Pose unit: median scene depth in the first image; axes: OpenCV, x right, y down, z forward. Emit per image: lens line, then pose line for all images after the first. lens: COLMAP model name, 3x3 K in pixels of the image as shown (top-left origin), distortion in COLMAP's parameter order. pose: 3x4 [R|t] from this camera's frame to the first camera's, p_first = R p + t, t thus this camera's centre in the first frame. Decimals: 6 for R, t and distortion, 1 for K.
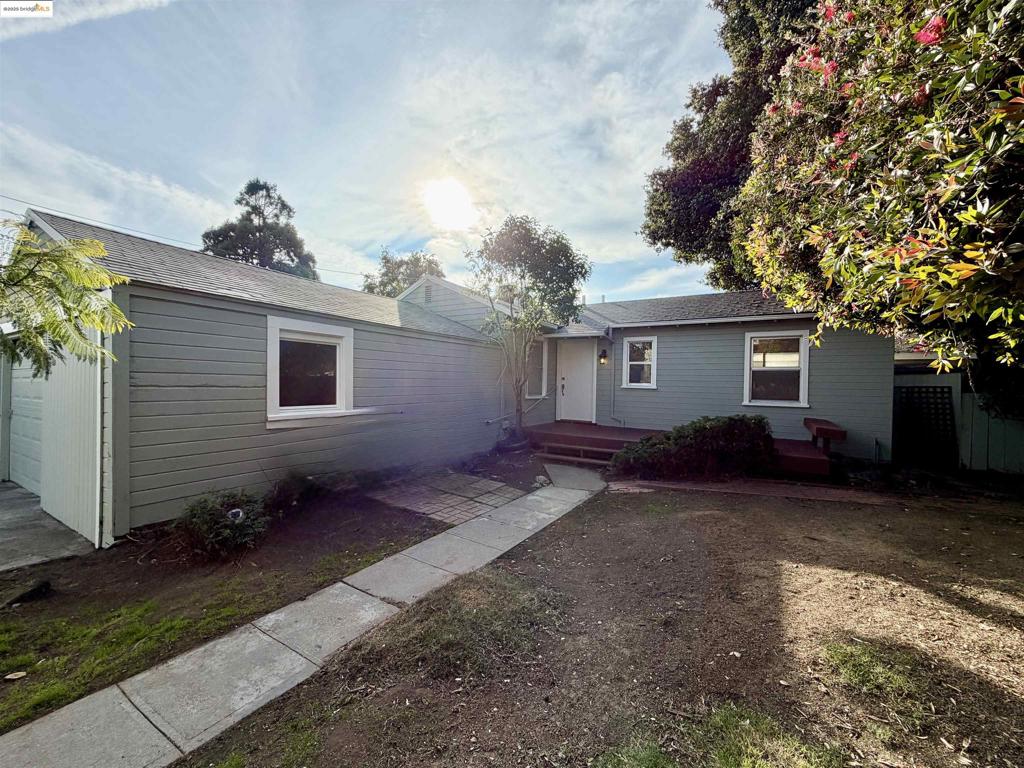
lens RADIAL K [[410.7, 0, 512.7], [0, 410.7, 382.6], [0, 0, 1]] dist [0.003976, 0.000031]
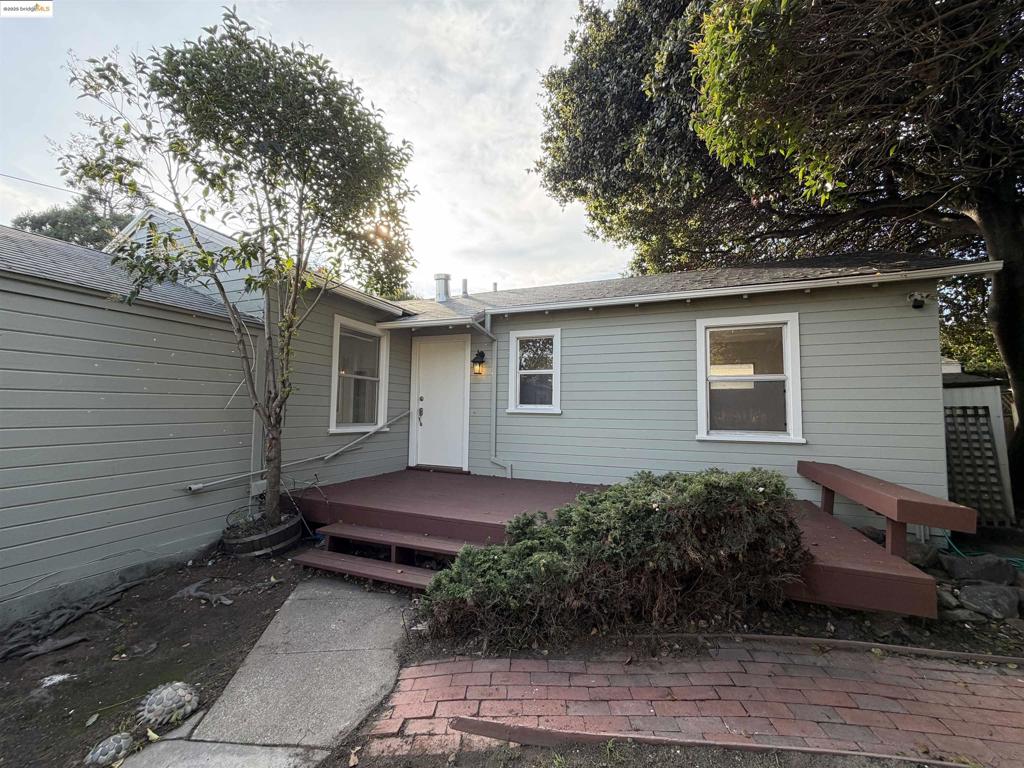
lens RADIAL K [[410.7, 0, 512.4], [0, 410.7, 385.8], [0, 0, 1]] dist [0.003976, 0.000031]
pose [[0.986537, 0.004681, 0.163471, 0.173399], [0.005227, 0.998177, -0.060123, 0.009694], [-0.163455, 0.060168, 0.984714, 0.396179]]
